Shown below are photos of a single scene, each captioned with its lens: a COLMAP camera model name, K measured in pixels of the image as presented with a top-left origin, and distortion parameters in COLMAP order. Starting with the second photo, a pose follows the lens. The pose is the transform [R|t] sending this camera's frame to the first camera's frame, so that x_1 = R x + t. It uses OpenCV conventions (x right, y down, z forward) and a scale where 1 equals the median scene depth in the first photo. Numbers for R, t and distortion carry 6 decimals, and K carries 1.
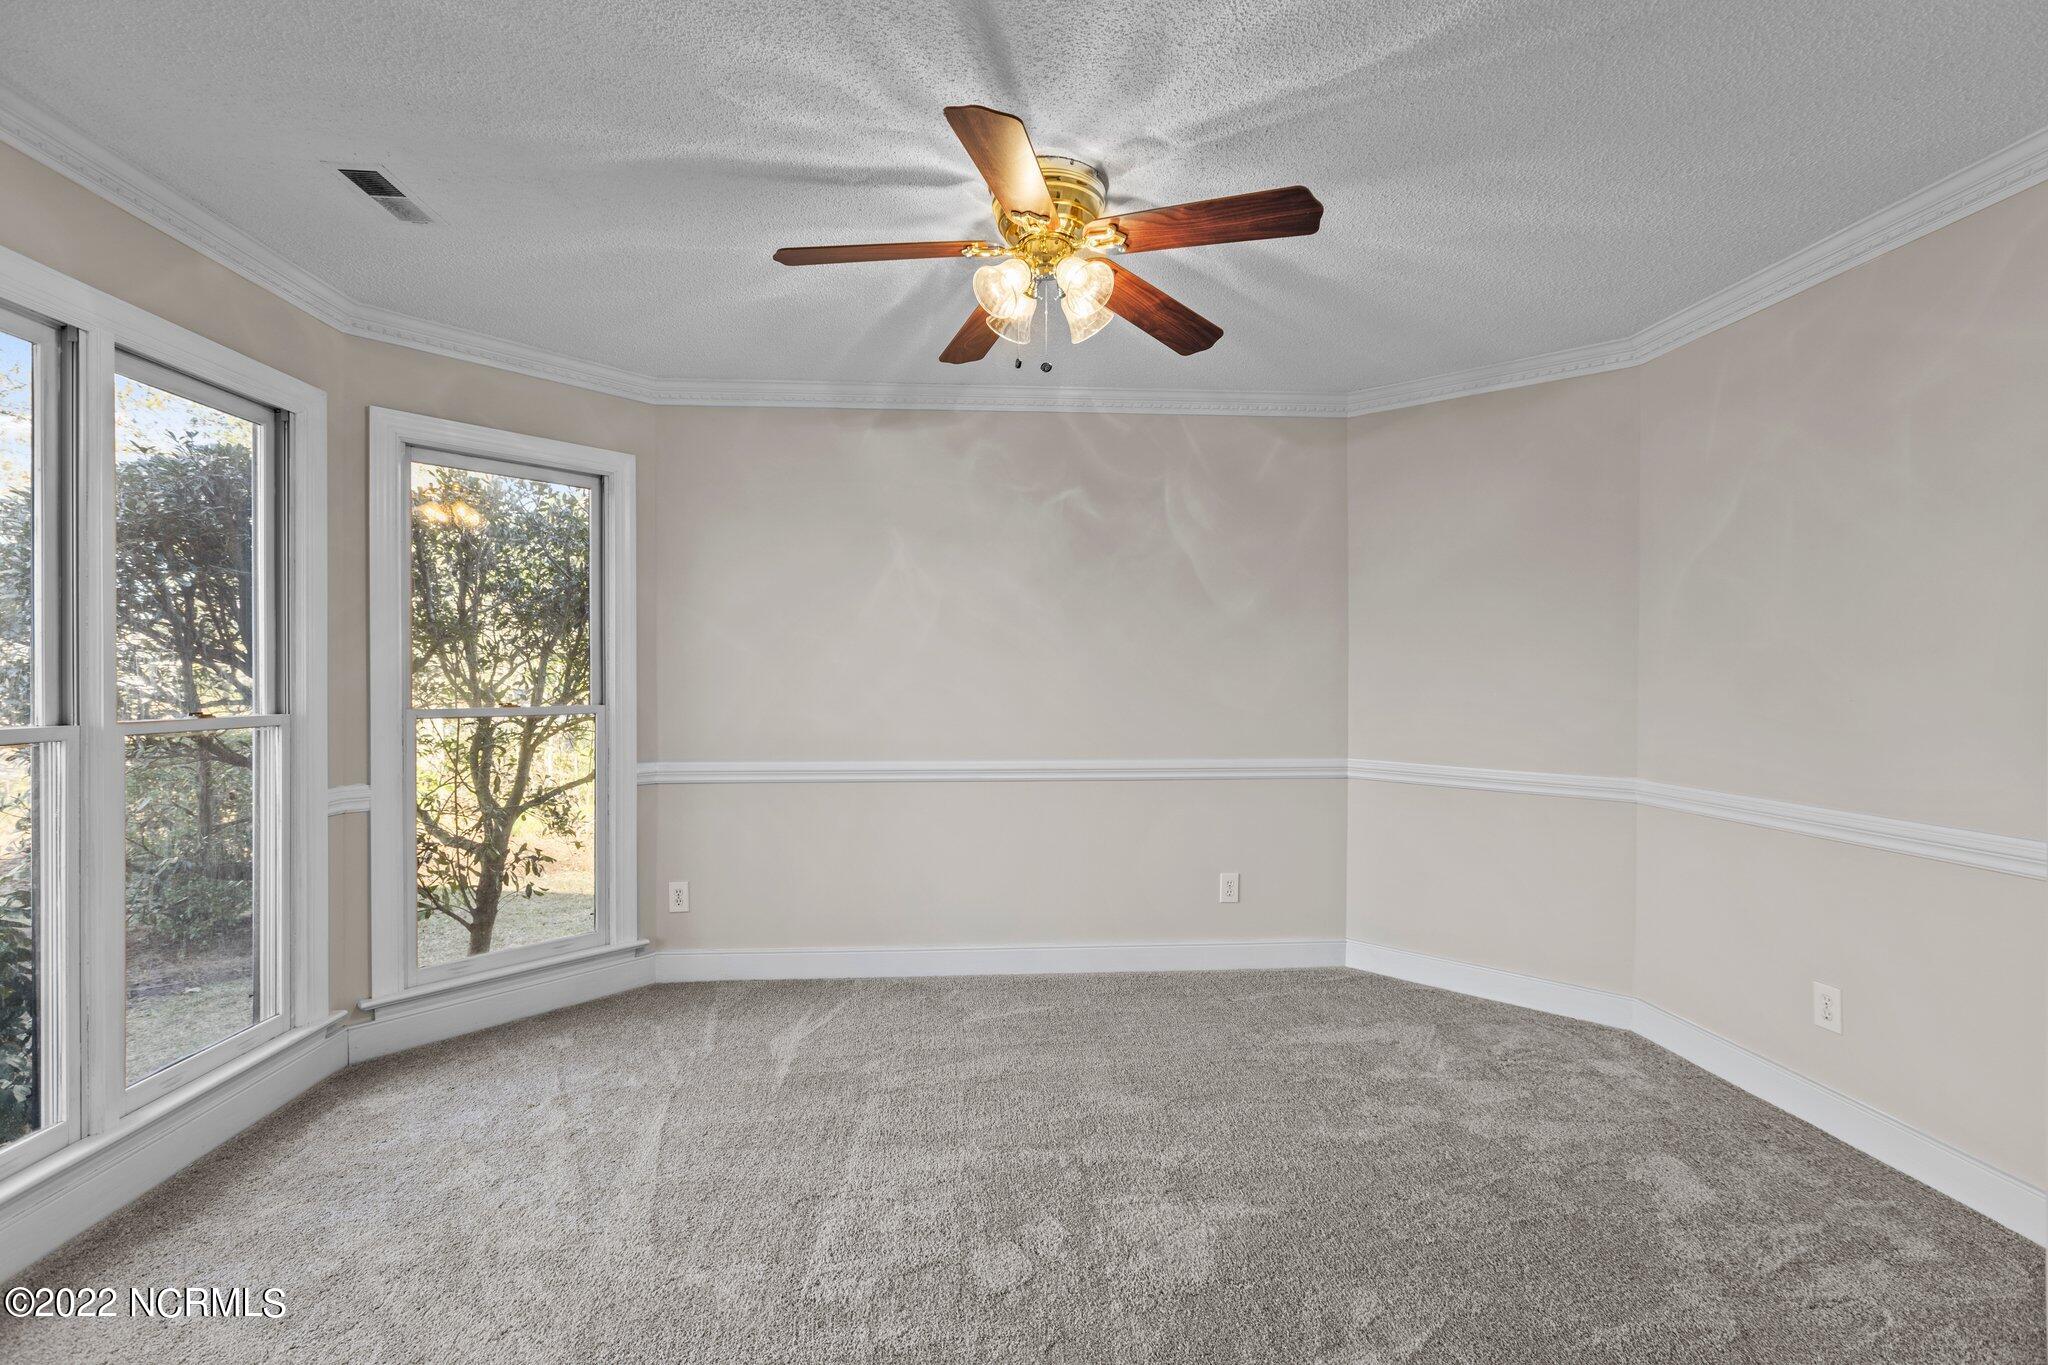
lens RADIAL K [[934.5, 0, 1019.2], [0, 934.5, 676.0], [0, 0, 1]] dist [0.000482, 0.001041]
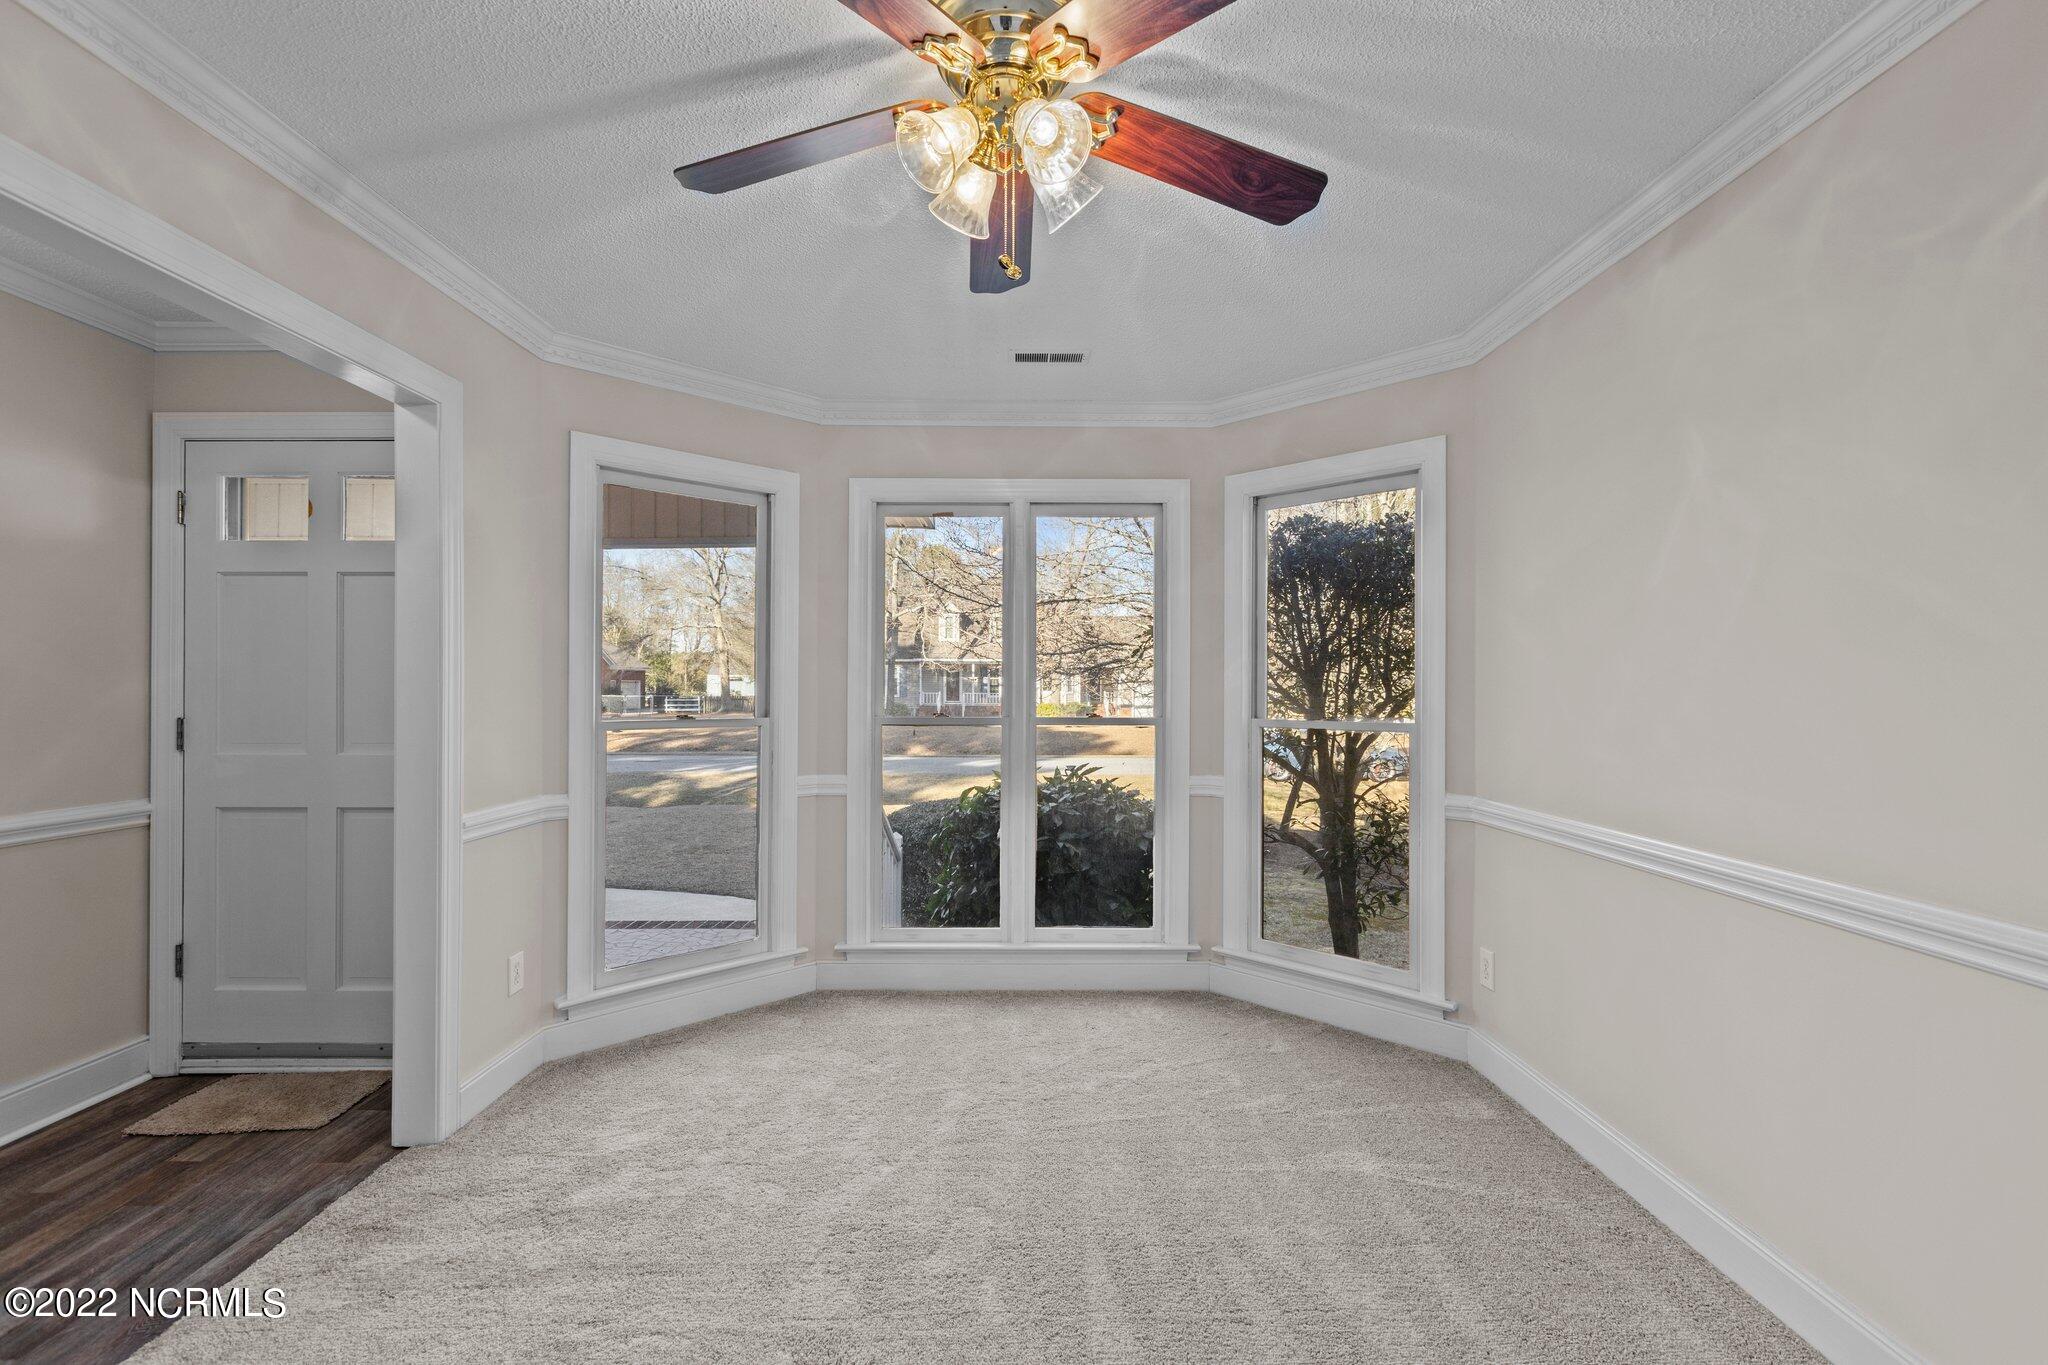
lens RADIAL K [[934.5, 0, 1019.2], [0, 934.5, 676.0], [0, 0, 1]] dist [0.000482, 0.001041]
pose [[-0.105776, -0.012104, -0.994316, 0.485874], [0.000249, 0.999926, -0.012199, -0.003517], [0.994390, -0.001538, -0.105765, 0.705170]]
